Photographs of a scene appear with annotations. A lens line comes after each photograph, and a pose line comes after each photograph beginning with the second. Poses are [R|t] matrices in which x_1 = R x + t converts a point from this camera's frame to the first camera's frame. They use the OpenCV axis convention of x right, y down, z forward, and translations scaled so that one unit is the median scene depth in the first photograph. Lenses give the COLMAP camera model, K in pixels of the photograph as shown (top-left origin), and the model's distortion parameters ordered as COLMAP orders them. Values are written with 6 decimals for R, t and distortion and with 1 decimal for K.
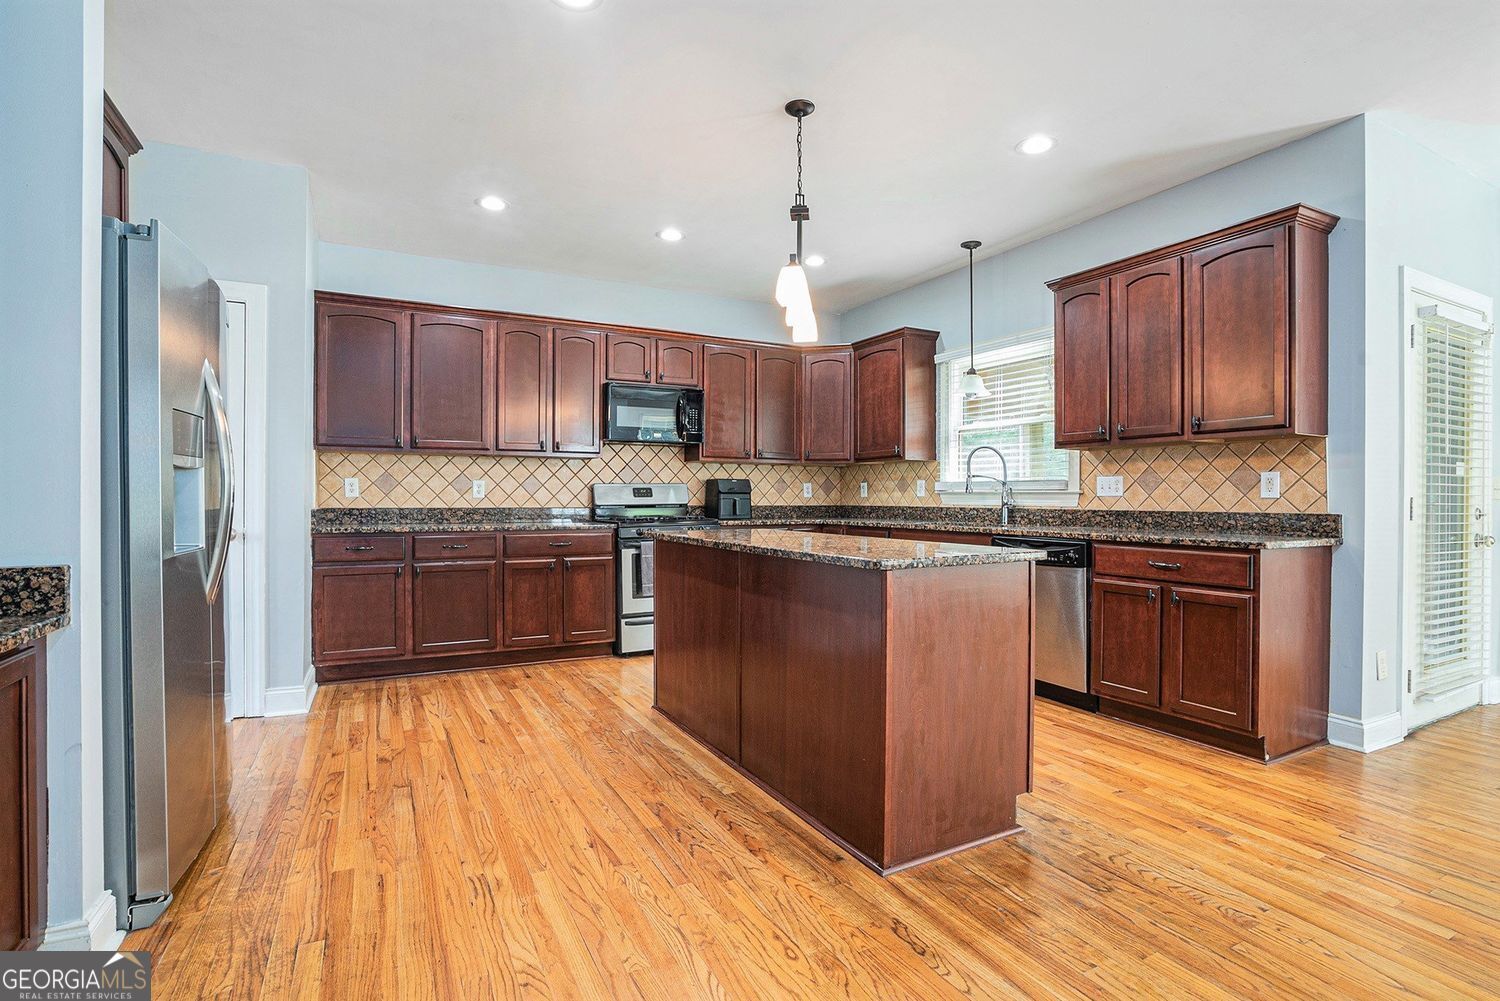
lens RADIAL K [[699.5, 0, 716.8], [0, 699.5, 502.3], [0, 0, 1]] dist [-0.031390, 0.005994]
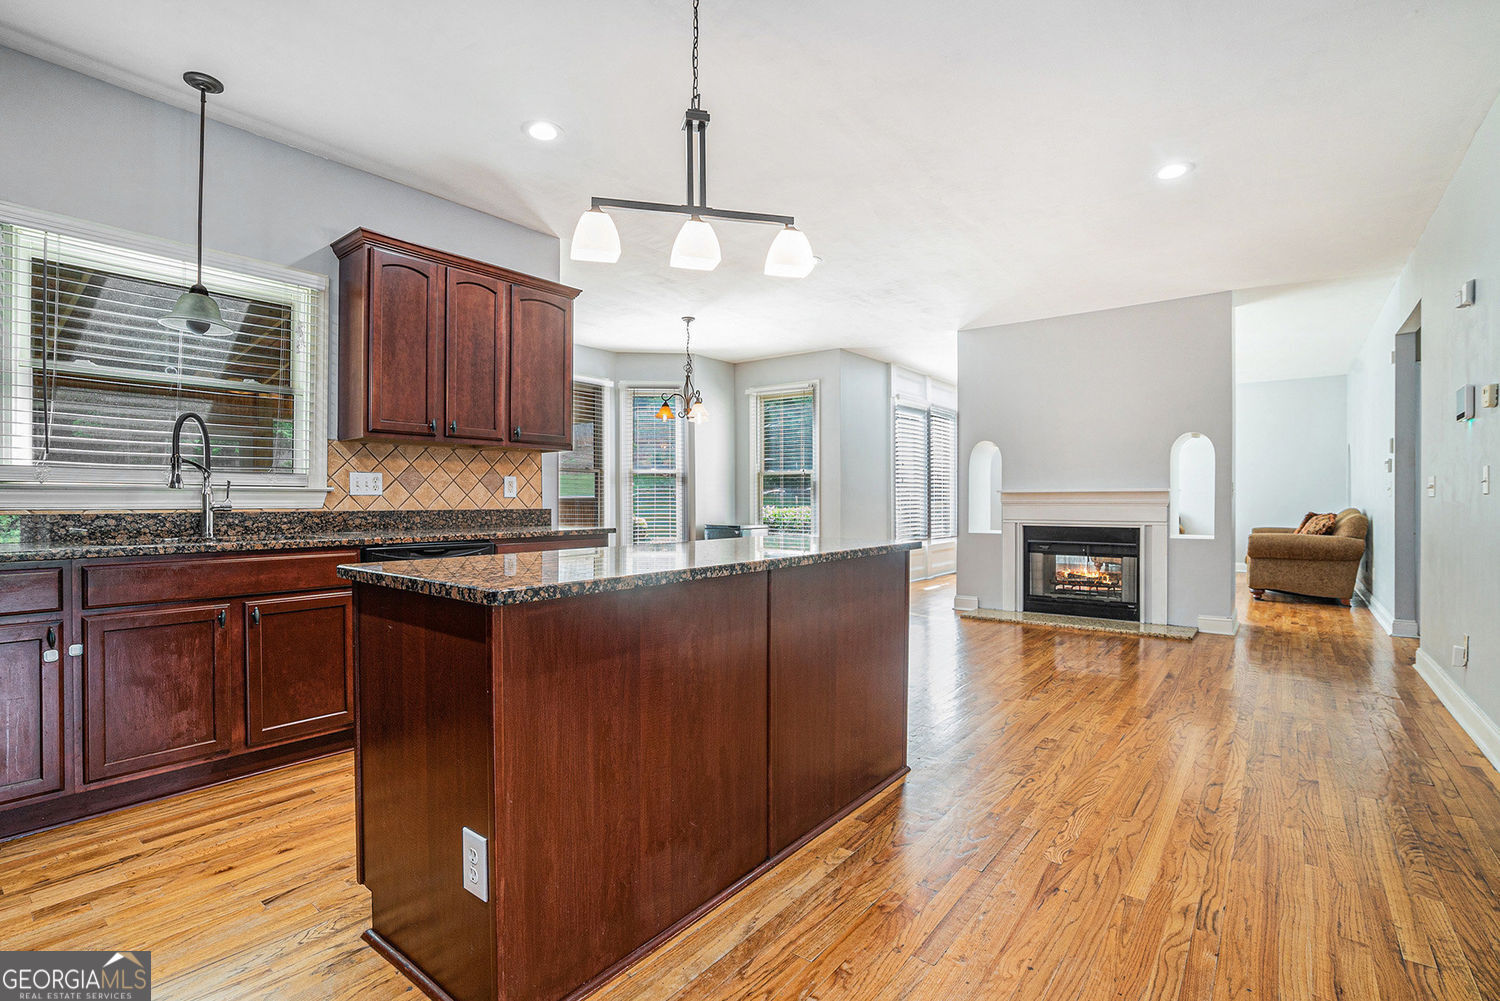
lens RADIAL K [[699.5, 0, 743.5], [0, 699.5, 500.4], [0, 0, 1]] dist [-0.031390, 0.005994]
pose [[-0.426864, -0.003122, 0.904310, -0.472623], [0.005506, 0.999967, 0.006051, -0.005140], [-0.904299, 0.007563, -0.426833, 1.019556]]
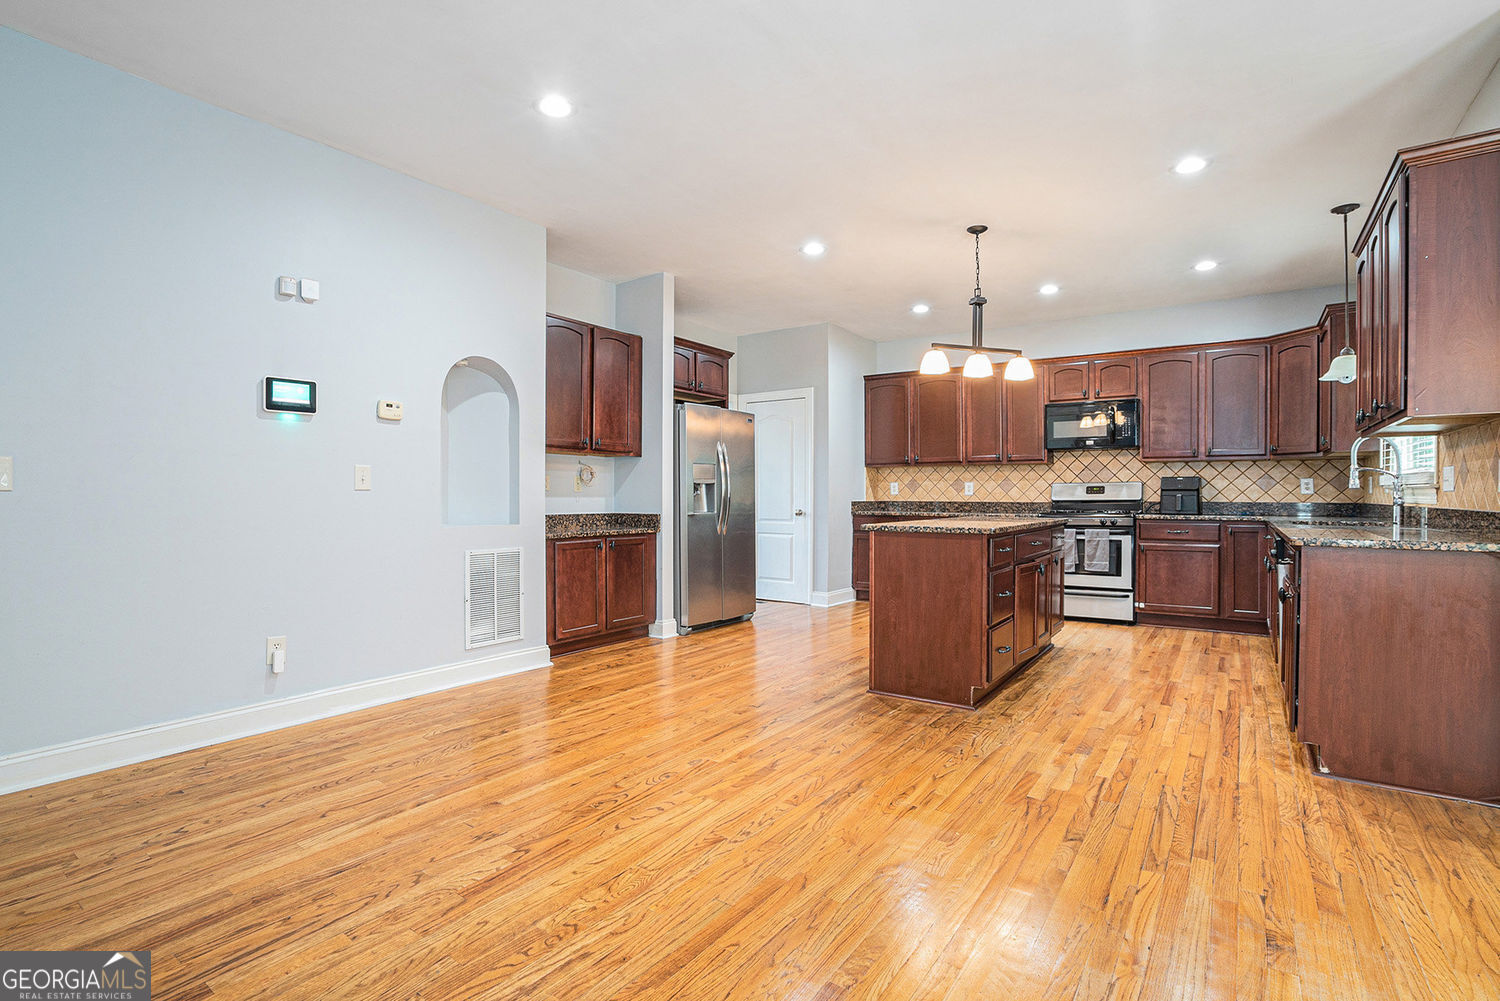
lens RADIAL K [[699.5, 0, 749.5], [0, 699.5, 502.3], [0, 0, 1]] dist [-0.031390, 0.005994]
pose [[0.467530, 0.006833, -0.883951, 0.974114], [-0.006463, 0.999970, 0.004312, 0.007572], [0.883953, 0.003697, 0.467560, -0.098350]]
